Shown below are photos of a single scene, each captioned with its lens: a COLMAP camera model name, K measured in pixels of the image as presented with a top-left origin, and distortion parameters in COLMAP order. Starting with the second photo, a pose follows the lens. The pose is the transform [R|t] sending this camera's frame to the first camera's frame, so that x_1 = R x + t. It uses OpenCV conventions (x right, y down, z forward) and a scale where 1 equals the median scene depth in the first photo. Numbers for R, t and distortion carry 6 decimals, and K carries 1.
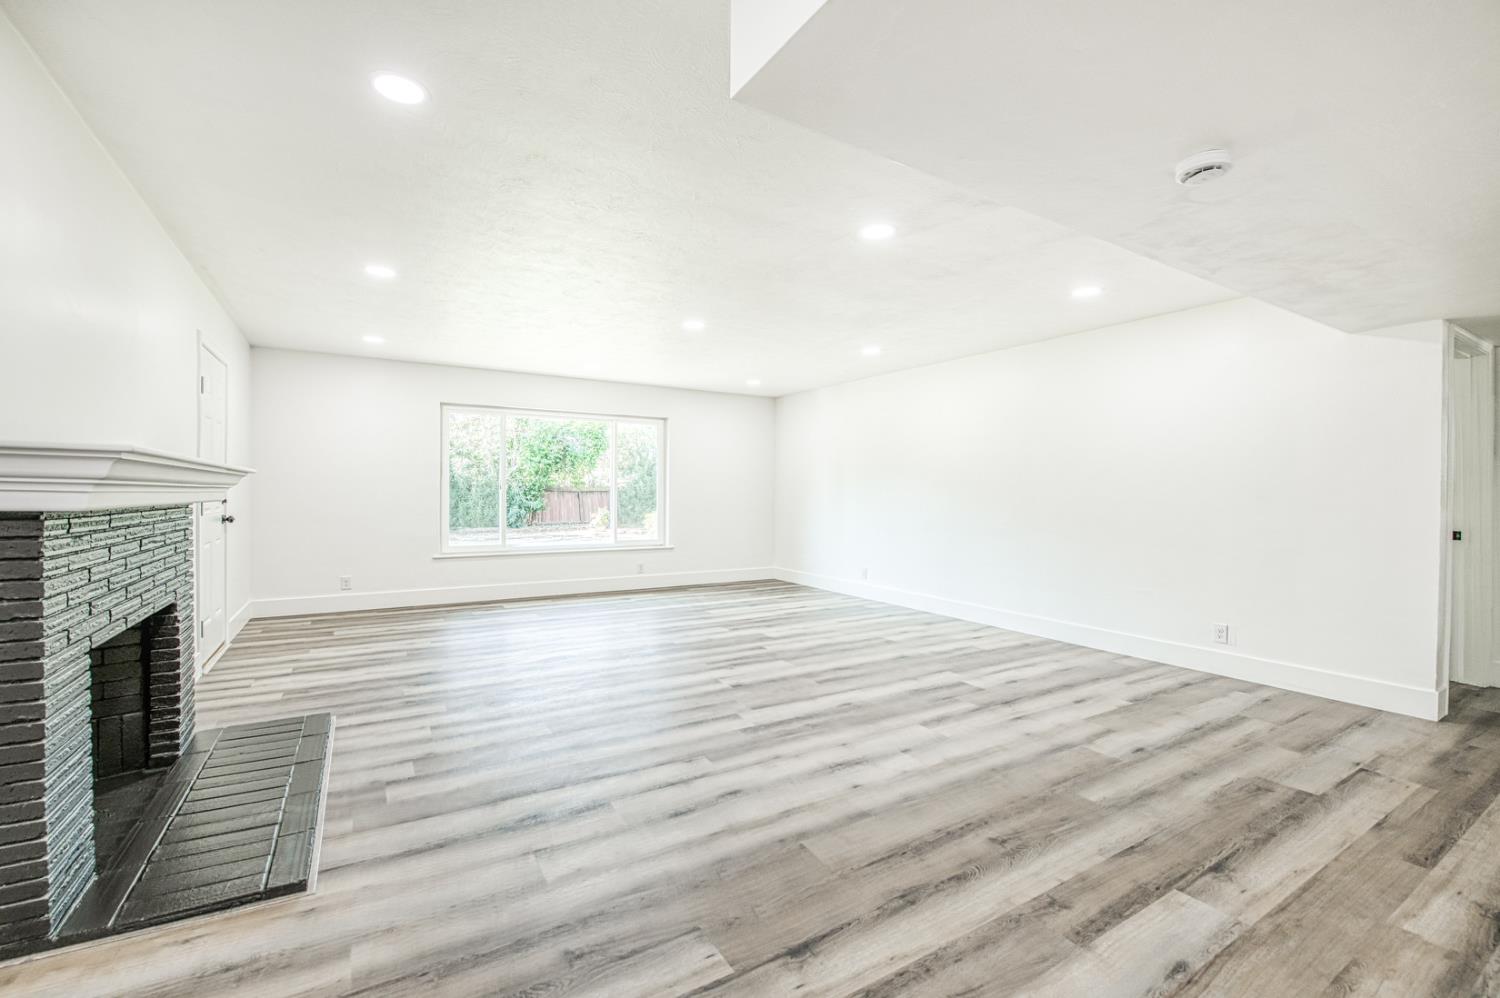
lens RADIAL K [[594.7, 0, 753.9], [0, 594.7, 498.8], [0, 0, 1]] dist [0.000122, -0.000013]
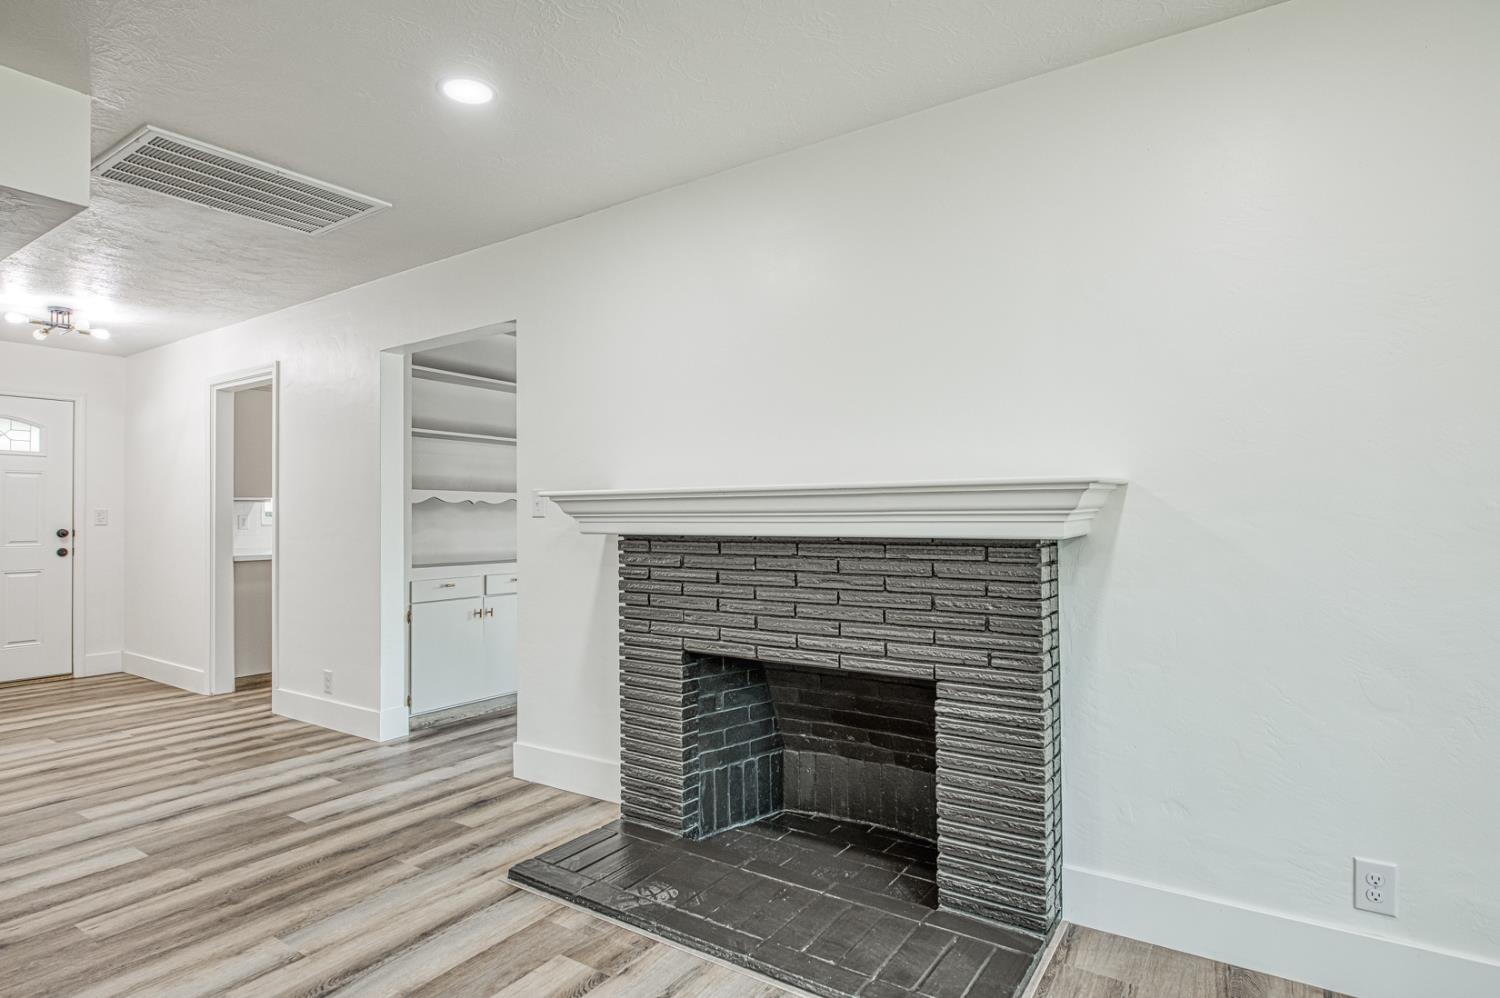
lens RADIAL K [[797.8, 0, 750.0], [0, 797.8, 499.0], [0, 0, 1]] dist [-0.000408, -0.000212]
pose [[-0.921155, -0.007198, -0.389129, -0.527976], [-0.000795, 0.999862, -0.016615, -0.051513], [0.389195, -0.014996, -0.921033, 2.410230]]
